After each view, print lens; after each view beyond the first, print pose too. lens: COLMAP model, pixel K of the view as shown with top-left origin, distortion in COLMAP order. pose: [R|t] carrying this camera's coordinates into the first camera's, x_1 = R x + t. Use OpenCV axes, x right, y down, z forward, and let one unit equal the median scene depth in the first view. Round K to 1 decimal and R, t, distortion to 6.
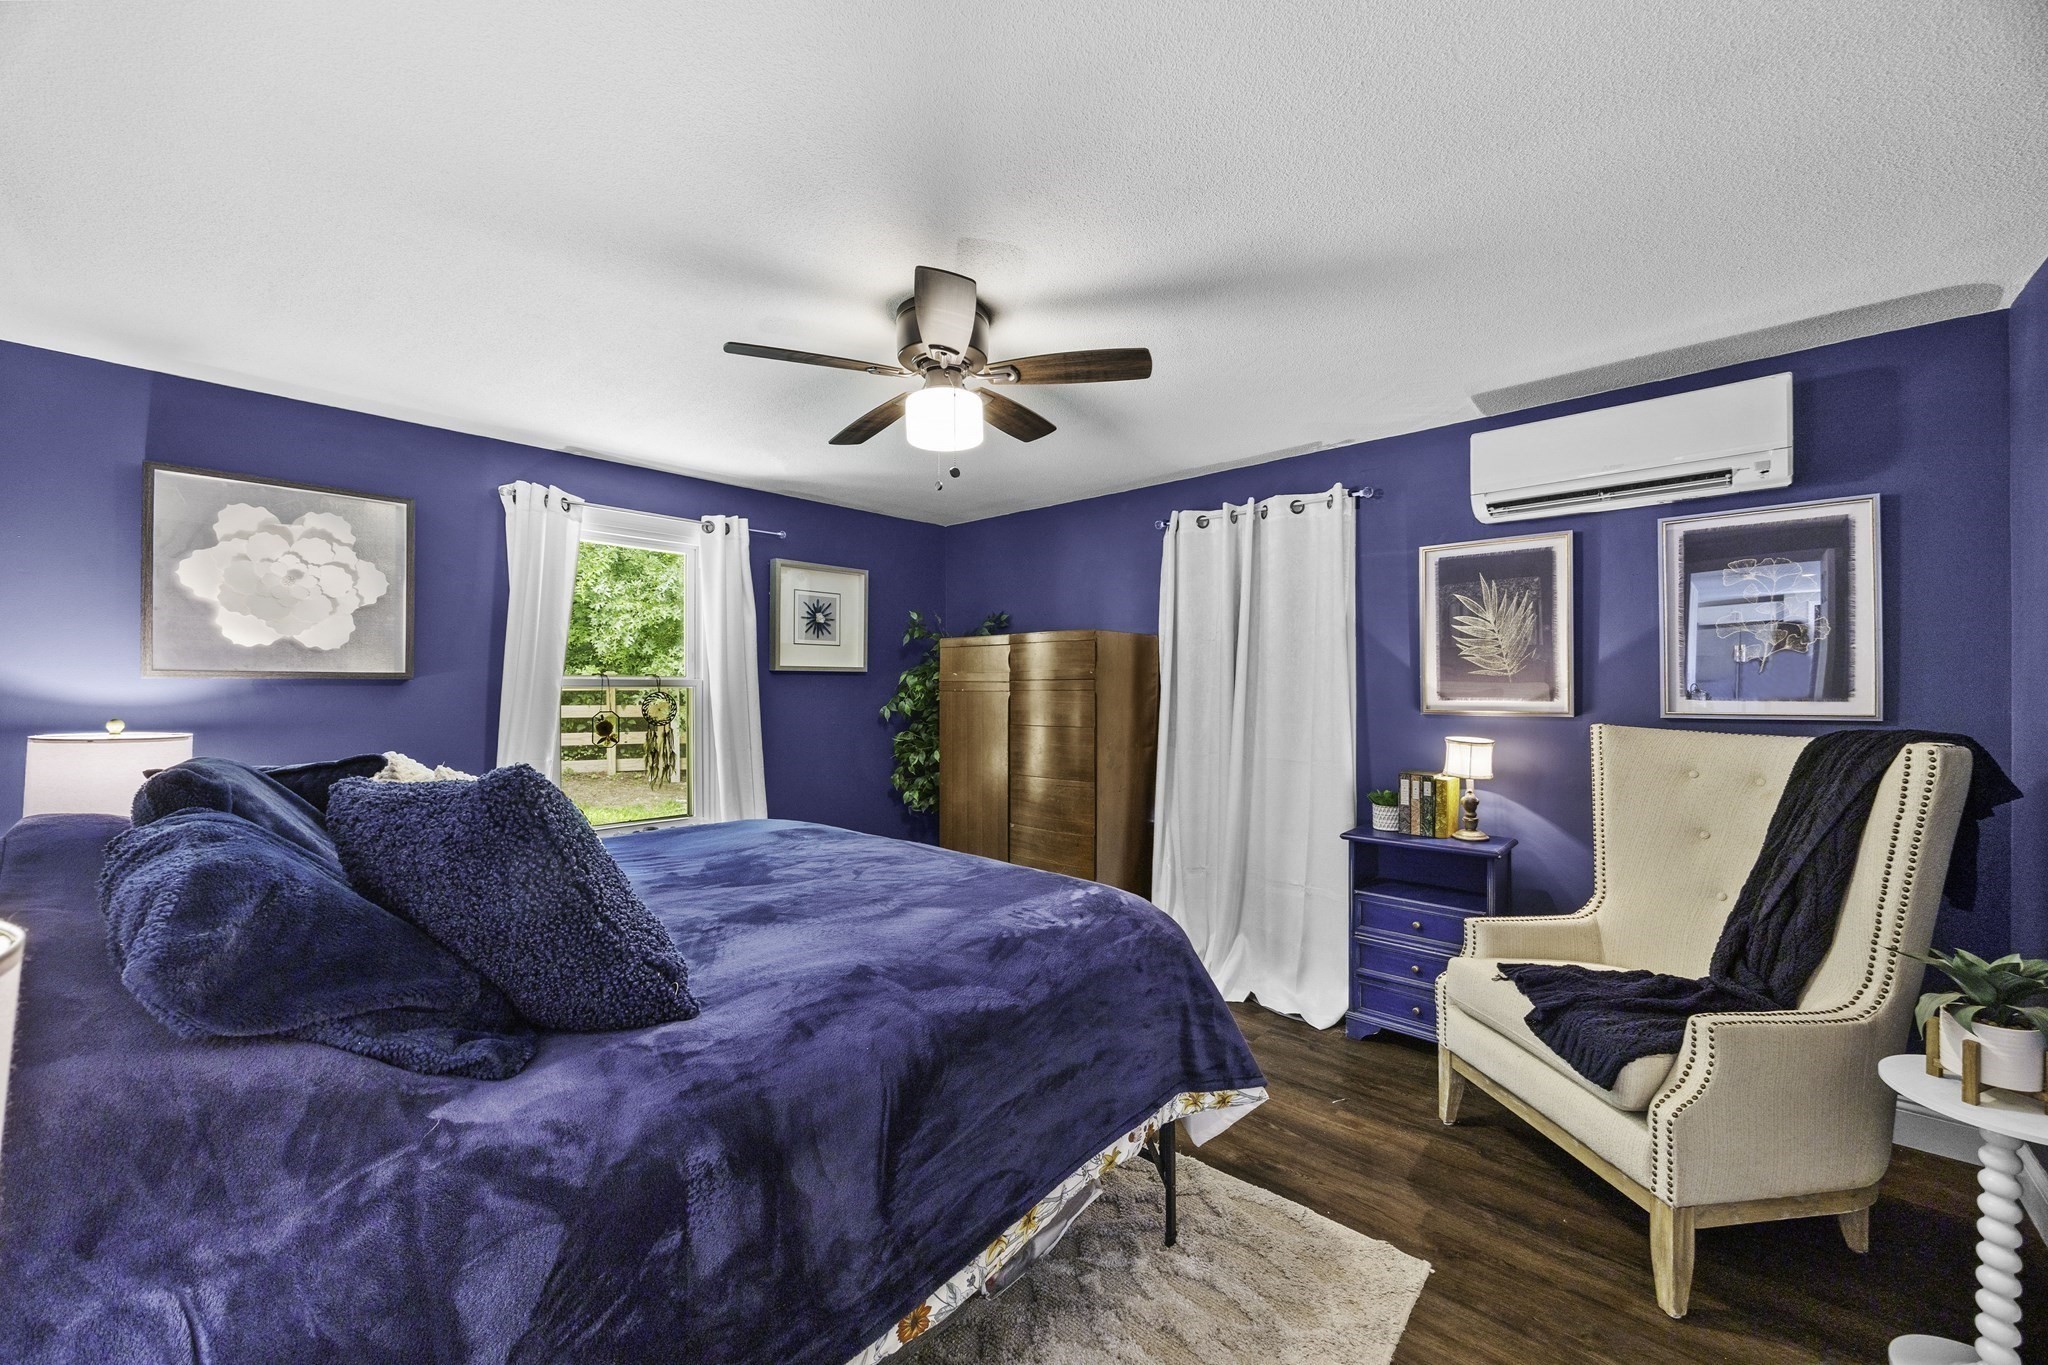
lens RADIAL K [[793.6, 0, 1026.0], [0, 793.6, 675.1], [0, 0, 1]] dist [0.009848, -0.000040]
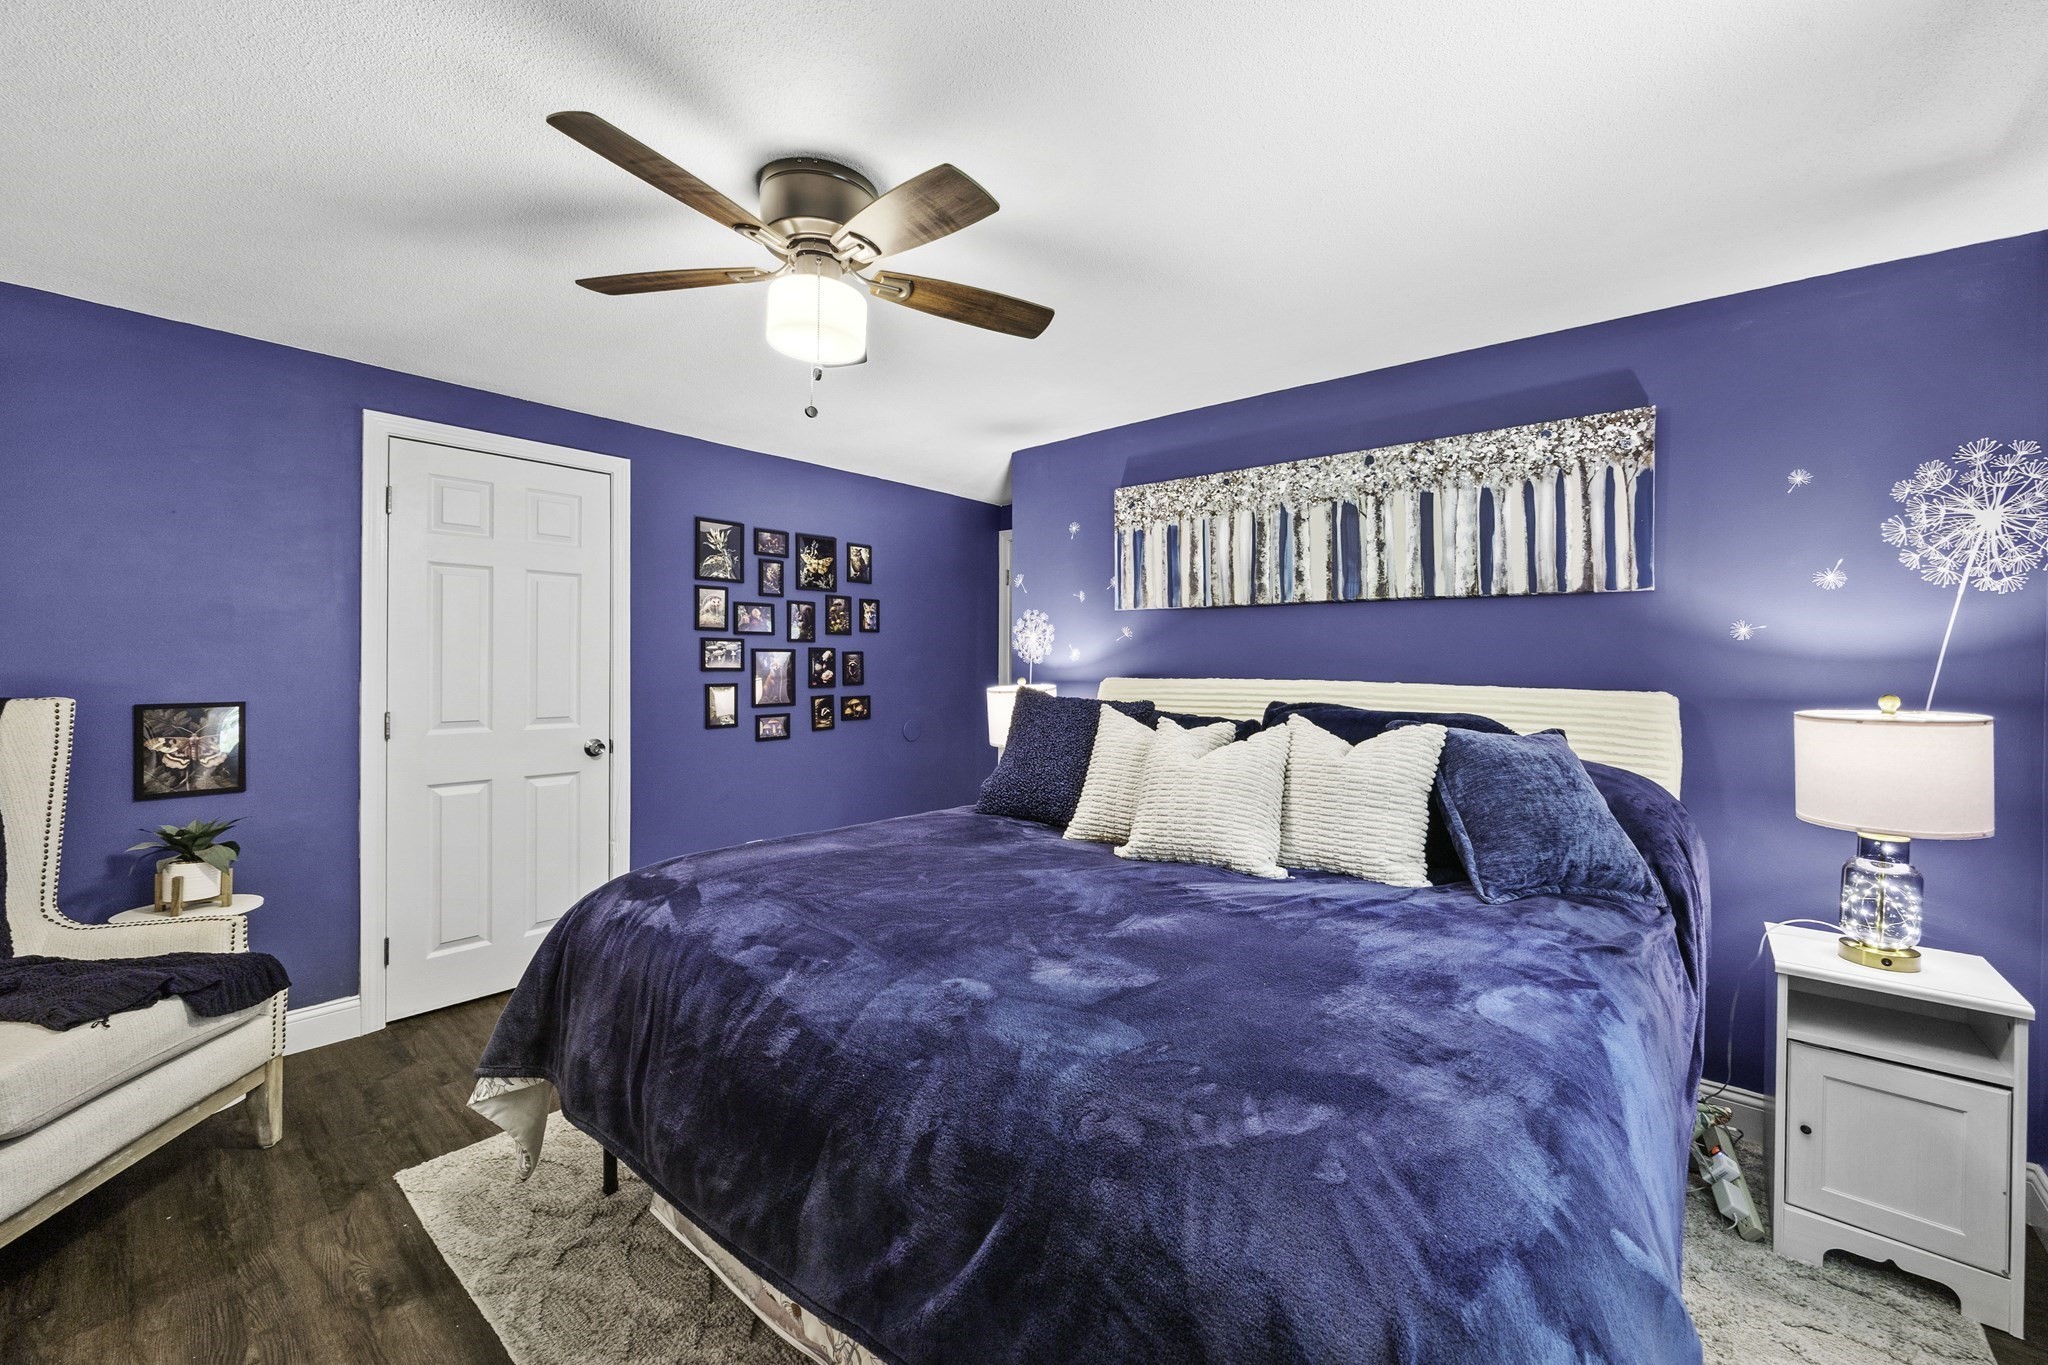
lens RADIAL K [[793.6, 0, 1026.0], [0, 793.6, 675.1], [0, 0, 1]] dist [0.009848, -0.000040]
pose [[-0.999271, -0.000083, -0.038167, -0.279199], [0.000139, 0.999983, -0.005819, 0.043163], [0.038166, -0.005820, -0.999254, 1.821213]]
